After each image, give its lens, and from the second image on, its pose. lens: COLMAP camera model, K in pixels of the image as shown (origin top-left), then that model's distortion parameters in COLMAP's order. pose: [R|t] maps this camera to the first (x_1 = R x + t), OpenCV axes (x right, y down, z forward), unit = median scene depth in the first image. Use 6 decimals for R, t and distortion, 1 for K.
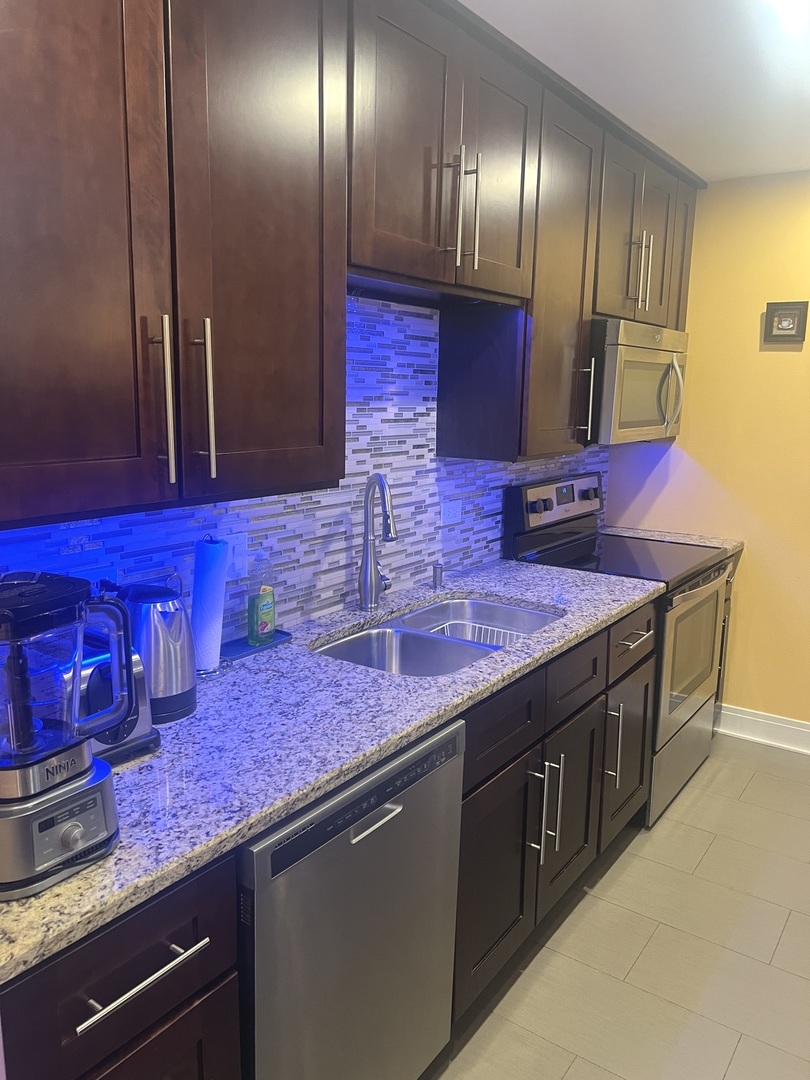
lens RADIAL K [[809.0, 0, 407.4], [0, 809.0, 541.2], [0, 0, 1]] dist [0.051517, -0.054998]
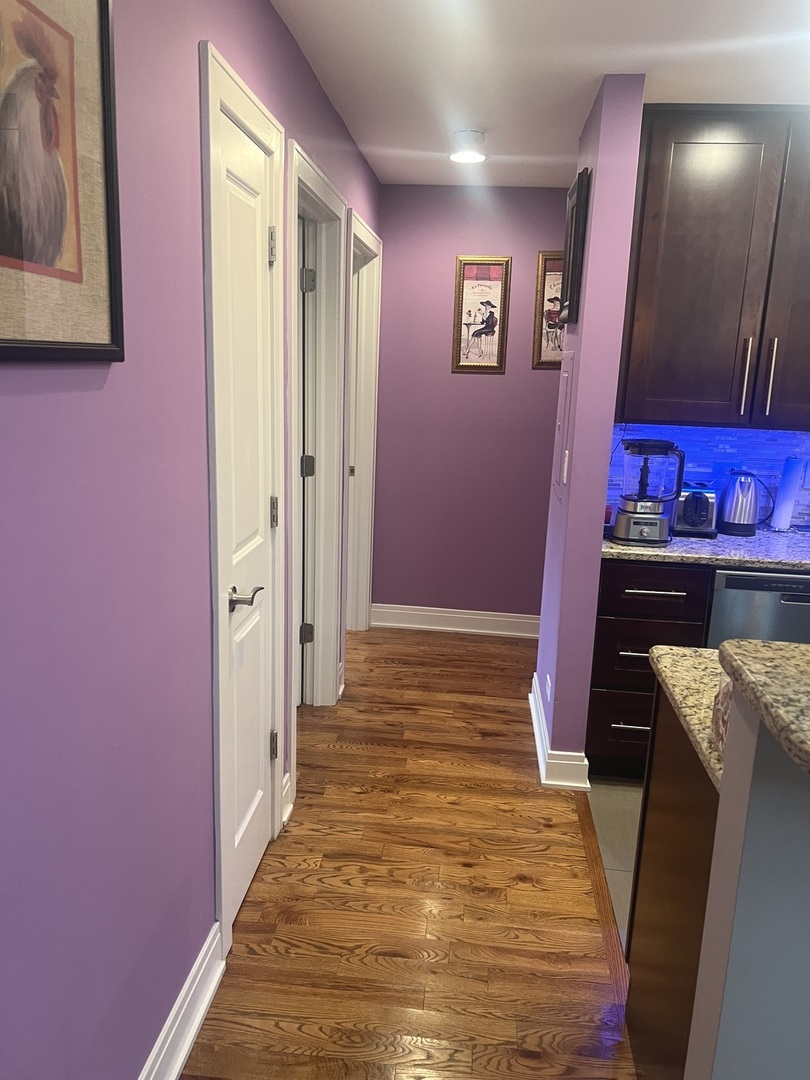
lens RADIAL K [[809.0, 0, 407.4], [0, 809.0, 541.2], [0, 0, 1]] dist [0.051517, -0.054998]
pose [[0.491039, 0.190622, -0.850026, 0.656557], [-0.190218, 0.975681, 0.108916, 0.105659], [0.850116, 0.108208, 0.515358, -0.465972]]
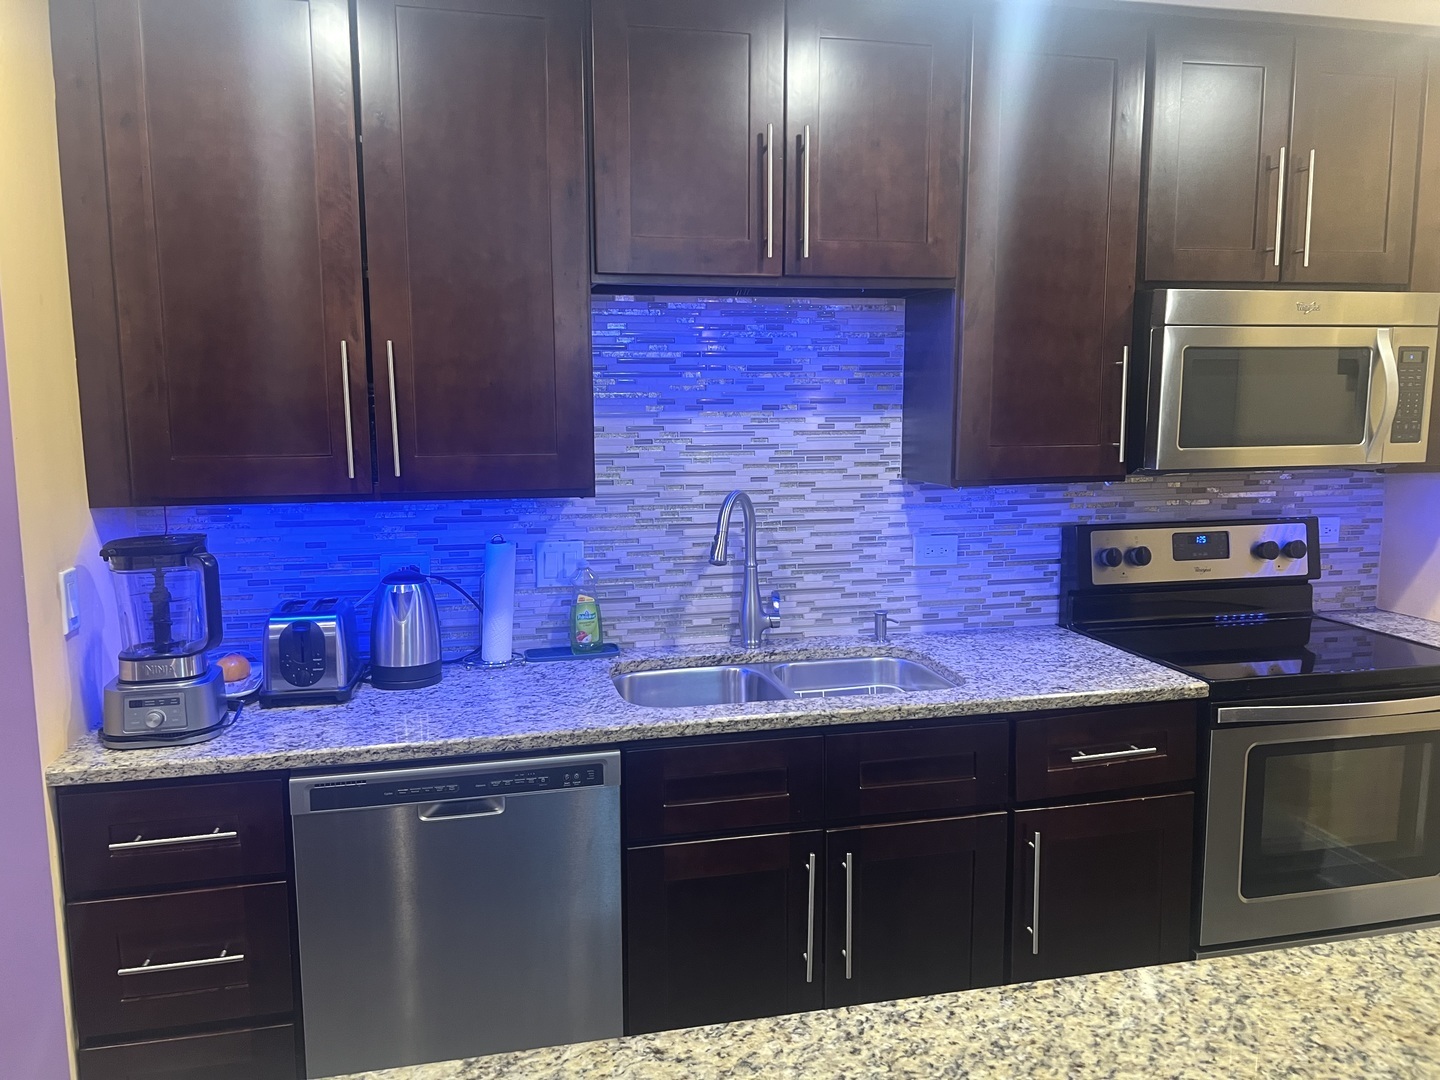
lens RADIAL K [[1078.6, 0, 719.1], [0, 1078.6, 534.1], [0, 0, 1]] dist [0.051517, -0.054998]
pose [[0.745266, 0.067616, -0.663330, 0.655824], [-0.107901, 0.993962, -0.019910, -0.008676], [0.657978, 0.086412, 0.748062, 0.091550]]
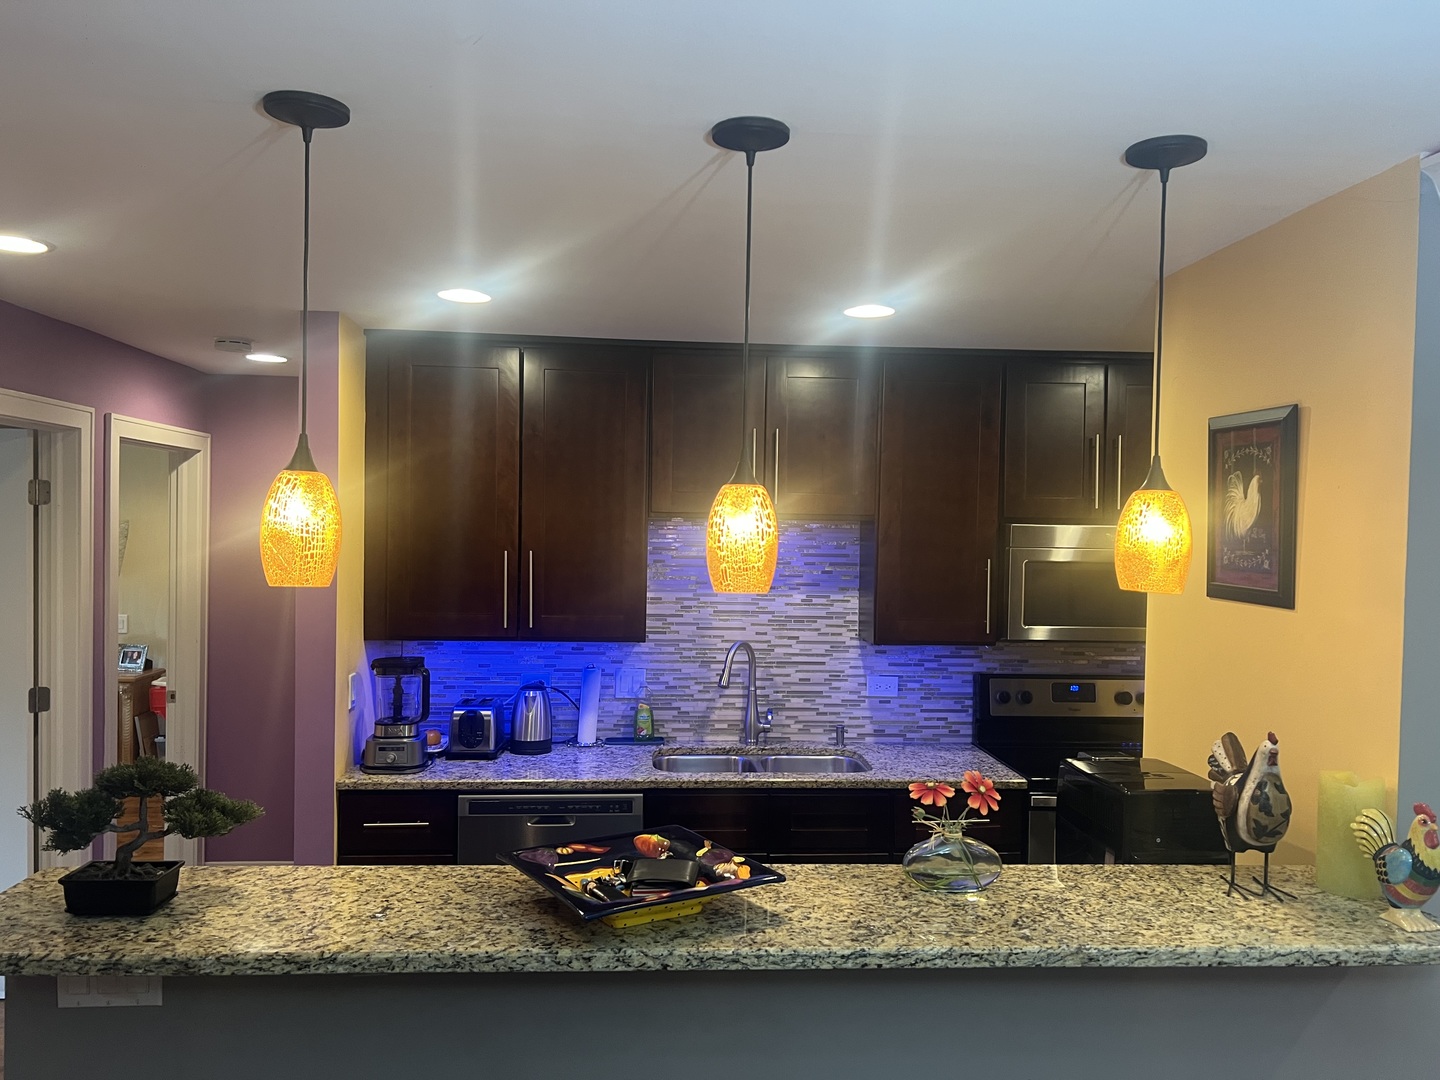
lens RADIAL K [[1084.0, 0, 720.0], [0, 1084.0, 540.0], [0, 0, 1]] dist [0.108516, -0.171439]
pose [[0.629286, 0.005312, -0.777156, 1.242615], [-0.151309, 0.981679, -0.115809, -0.028302], [0.762303, 0.190468, 0.618560, -0.198920]]
